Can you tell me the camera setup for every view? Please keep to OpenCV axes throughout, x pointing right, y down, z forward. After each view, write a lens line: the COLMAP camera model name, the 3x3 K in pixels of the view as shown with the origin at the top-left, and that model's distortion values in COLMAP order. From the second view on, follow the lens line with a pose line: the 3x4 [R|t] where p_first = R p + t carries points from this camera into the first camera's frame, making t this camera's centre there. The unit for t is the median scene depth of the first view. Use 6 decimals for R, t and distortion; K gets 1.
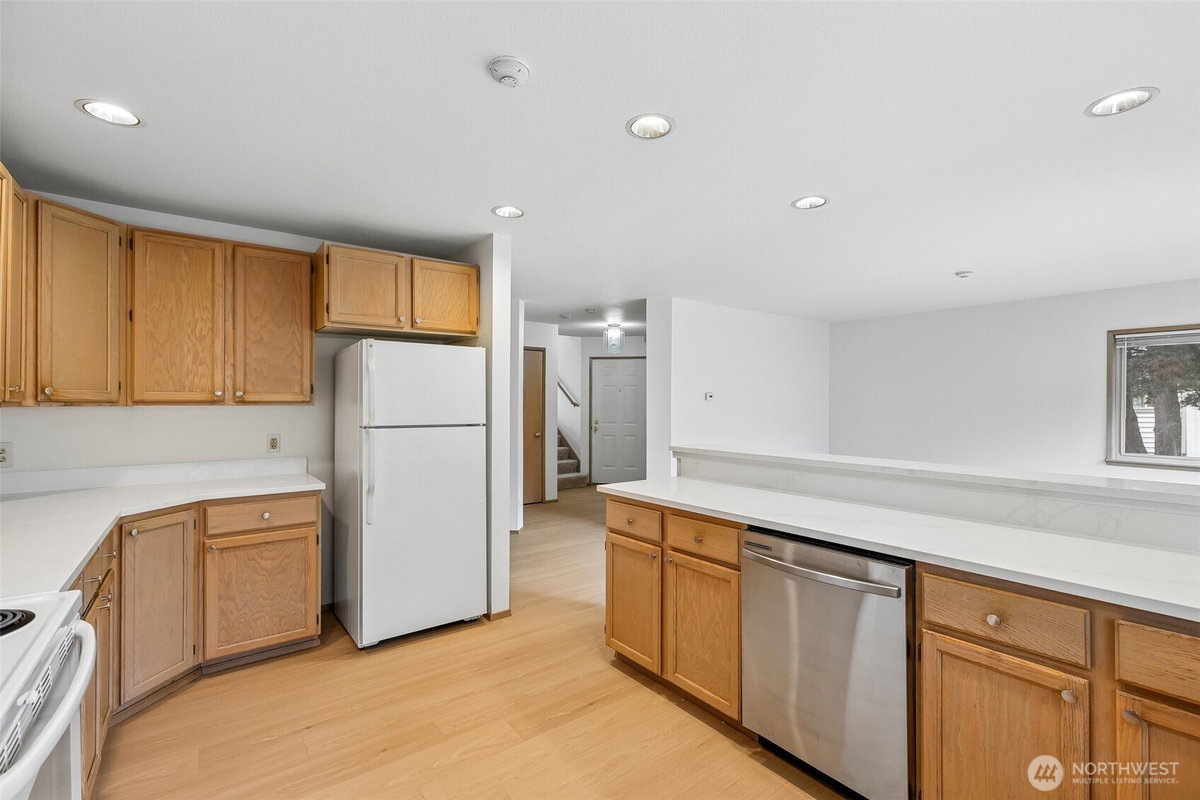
lens RADIAL K [[532.7, 0, 609.8], [0, 532.7, 398.9], [0, 0, 1]] dist [-0.002130, 0.001094]
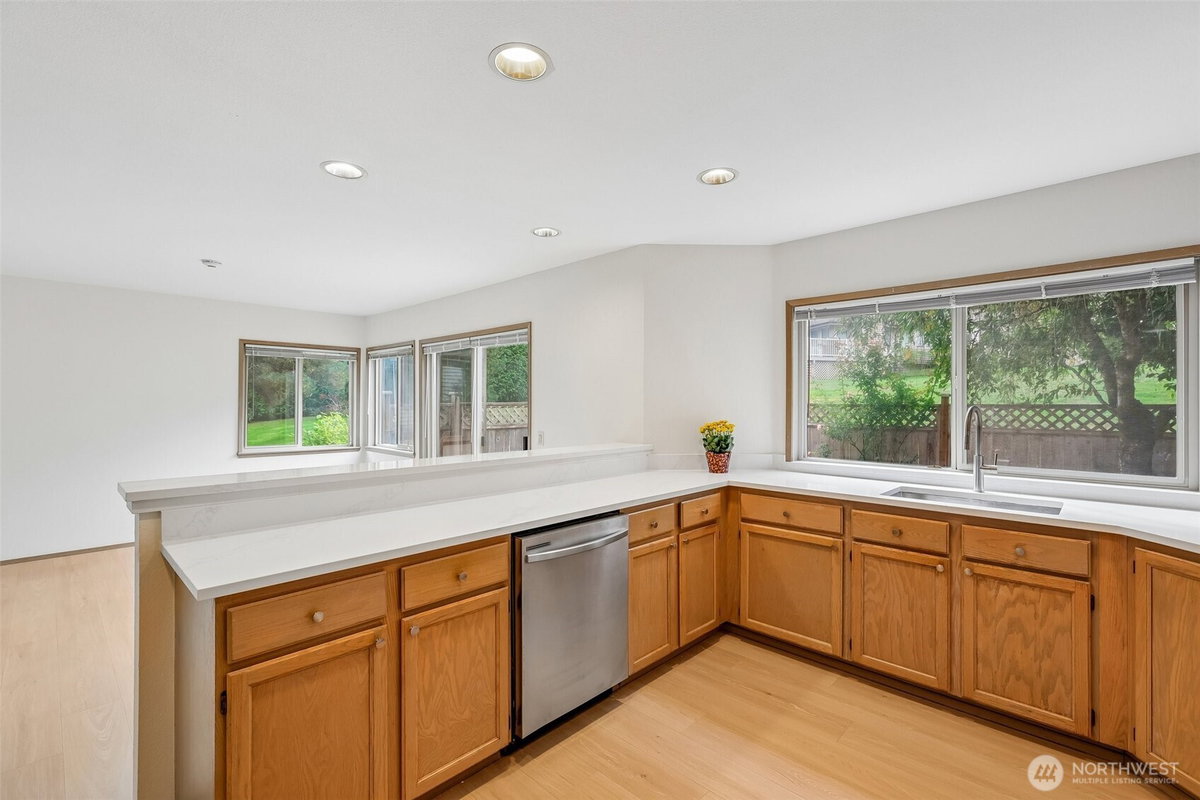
lens RADIAL K [[532.7, 0, 605.7], [0, 532.7, 399.8], [0, 0, 1]] dist [-0.002130, 0.001094]
pose [[-0.148835, 0.001829, 0.988860, -0.654332], [-0.006547, 0.999975, -0.002835, -0.003581], [-0.988840, -0.006896, -0.148820, 0.887640]]
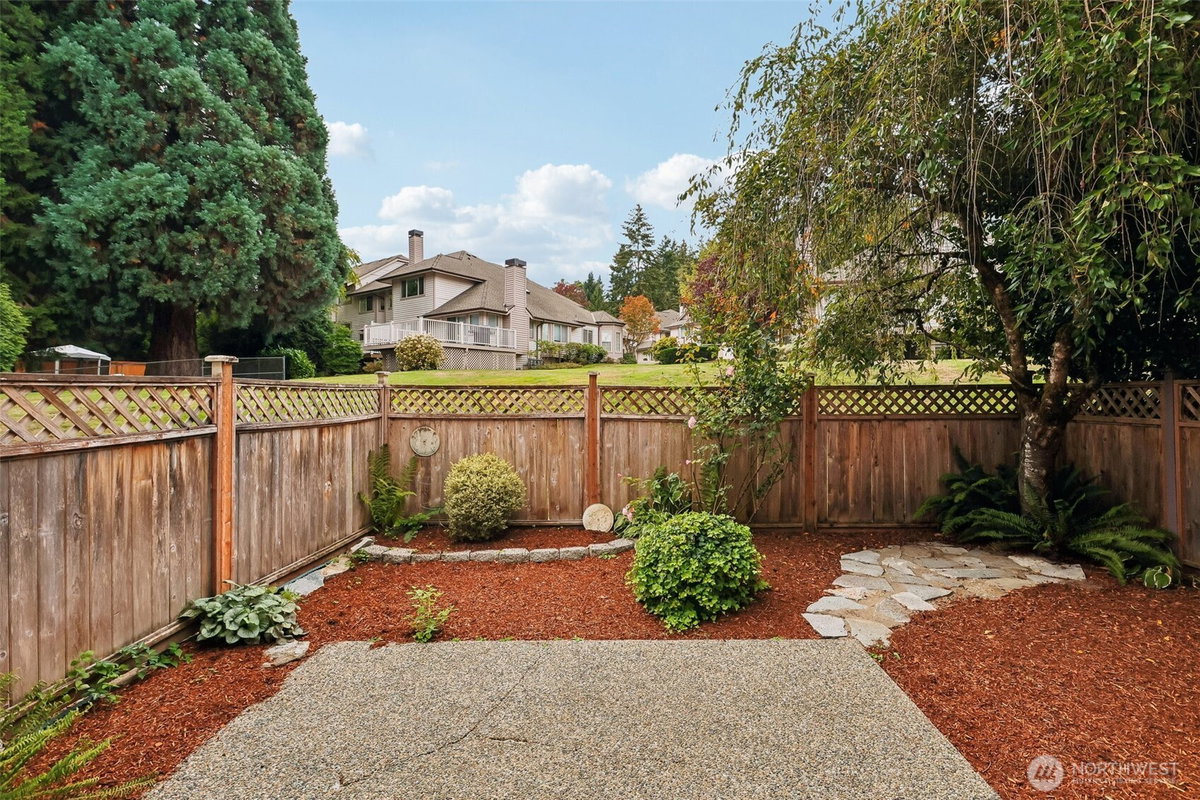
lens RADIAL K [[532.7, 0, 607.2], [0, 532.7, 391.2], [0, 0, 1]] dist [-0.002130, 0.001094]
pose [[-0.764354, 0.007161, 0.644757, 1.437289], [-0.000163, 0.999936, -0.011300, 0.059033], [-0.644797, -0.008742, -0.764304, 0.960519]]
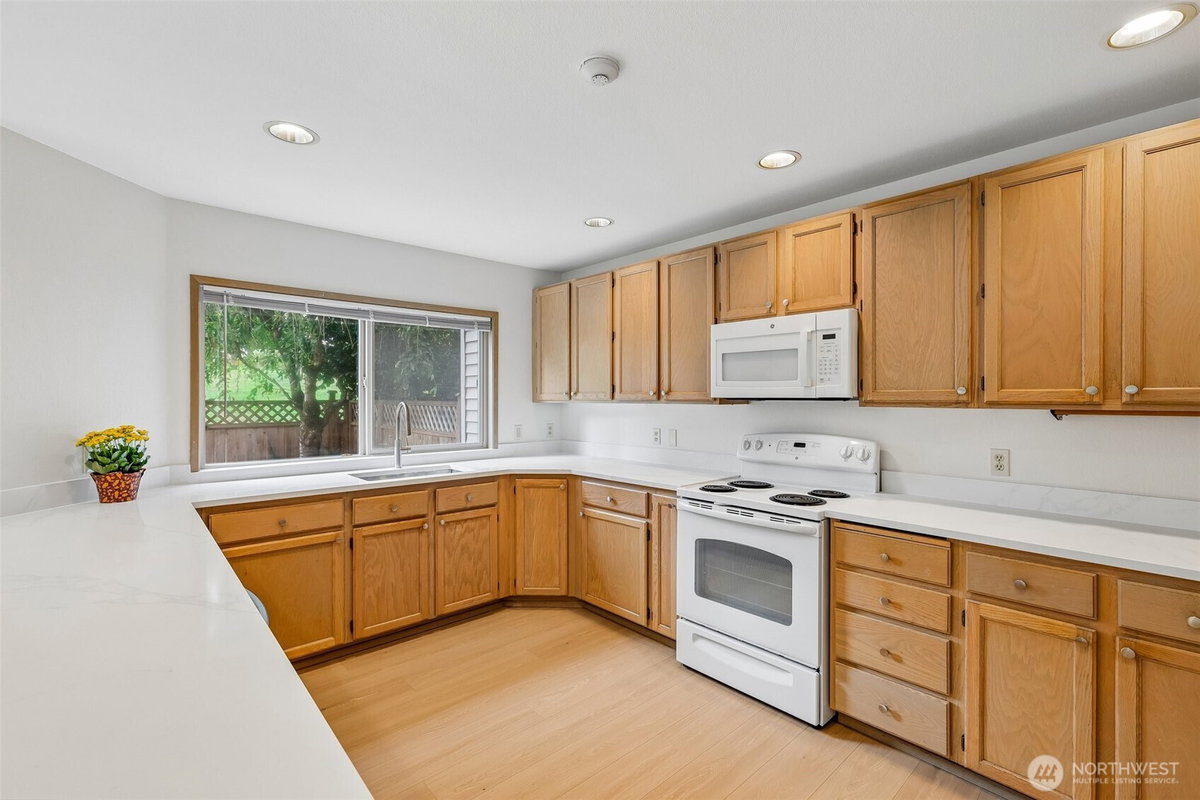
lens RADIAL K [[532.7, 0, 605.9], [0, 532.7, 398.7], [0, 0, 1]] dist [-0.002130, 0.001094]
pose [[-0.996861, -0.000751, -0.079172, -0.088837], [-0.000382, 0.999989, -0.004679, -0.000690], [0.079175, -0.004634, -0.996850, 1.456888]]
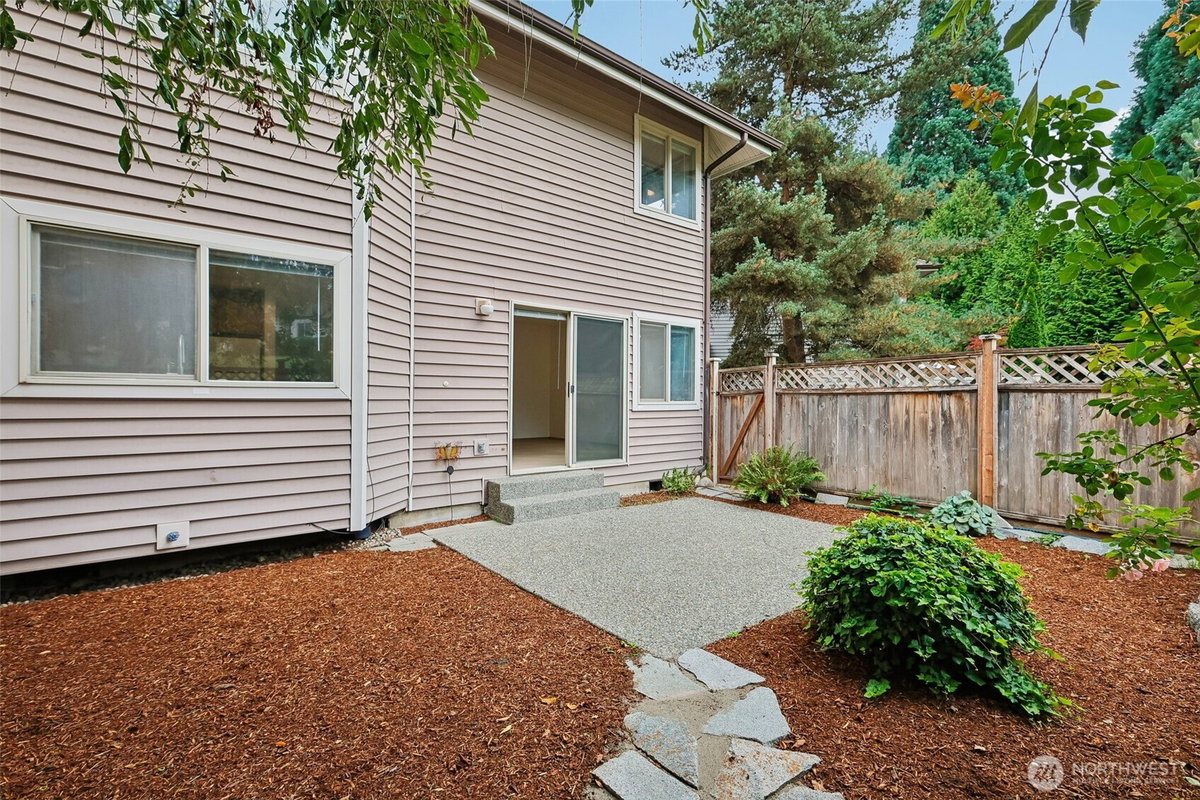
lens RADIAL K [[532.7, 0, 603.4], [0, 532.7, 400.1], [0, 0, 1]] dist [-0.002130, 0.001094]
pose [[0.999999, 0.000572, -0.001272, 1.764766], [-0.000562, 0.999974, 0.007250, 0.199629], [0.001276, -0.007249, 0.999973, -1.906211]]
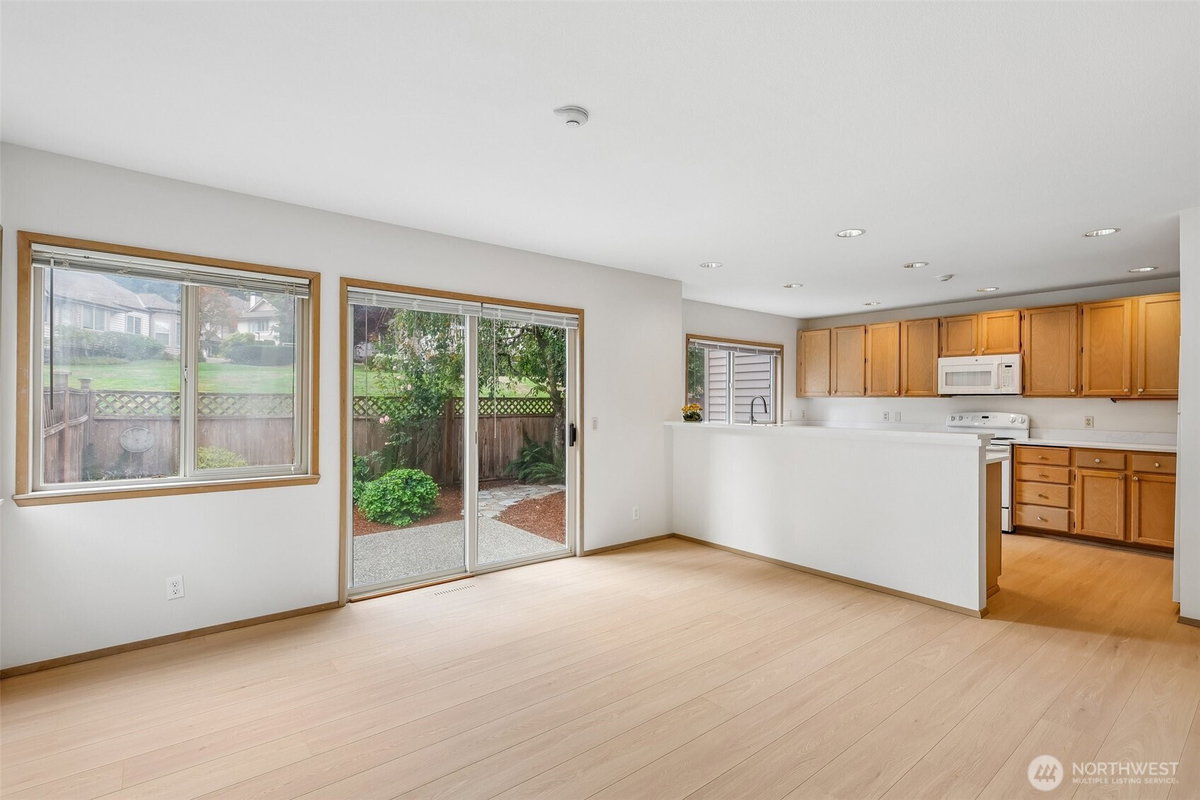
lens RADIAL K [[569.4, 0, 606.4], [0, 569.4, 399.2], [0, 0, 1]] dist [0.000079, 0.001277]
pose [[-0.999672, -0.008591, -0.024109, 1.225496], [-0.008343, 0.999911, -0.010396, 0.058376], [0.024197, -0.010192, -0.999655, 2.915796]]
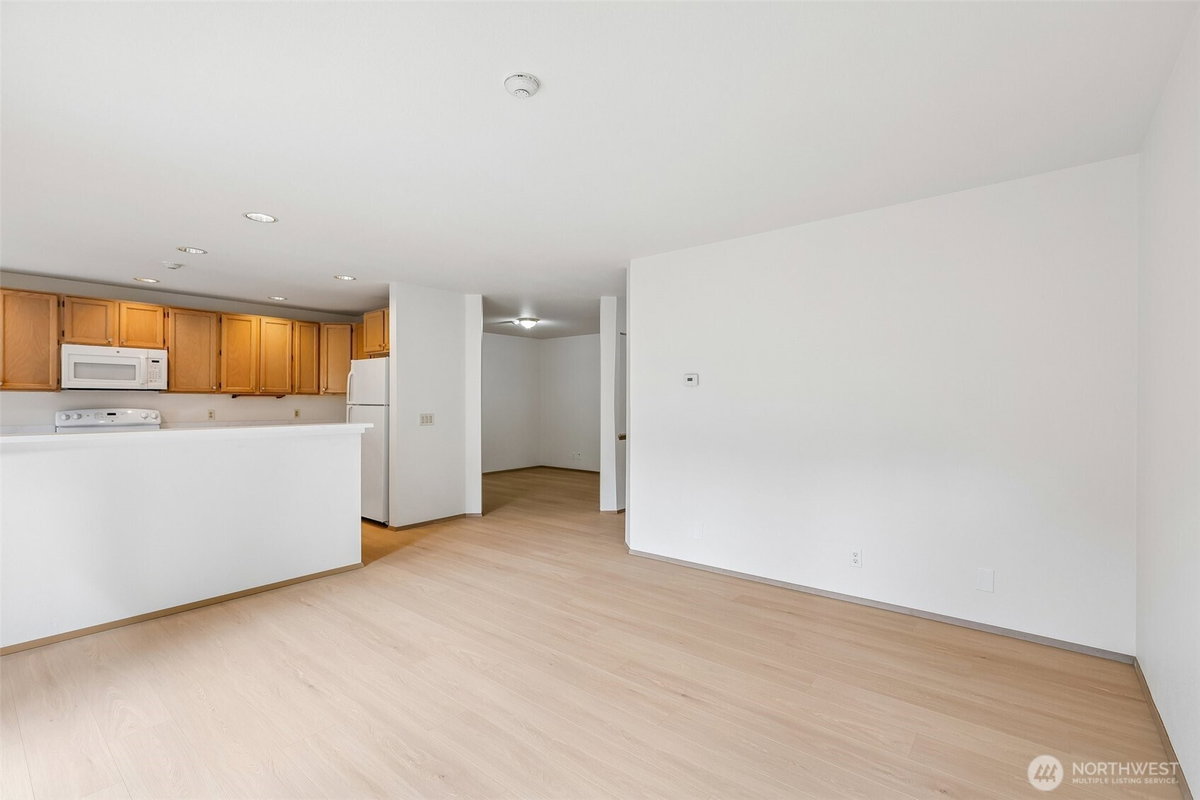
lens RADIAL K [[532.7, 0, 613.5], [0, 532.7, 404.4], [0, 0, 1]] dist [-0.002130, 0.001094]
pose [[0.236953, 0.003223, -0.971516, 2.135788], [0.005763, 0.999972, 0.004723, 0.059412], [0.971504, -0.006718, 0.236928, 1.836266]]
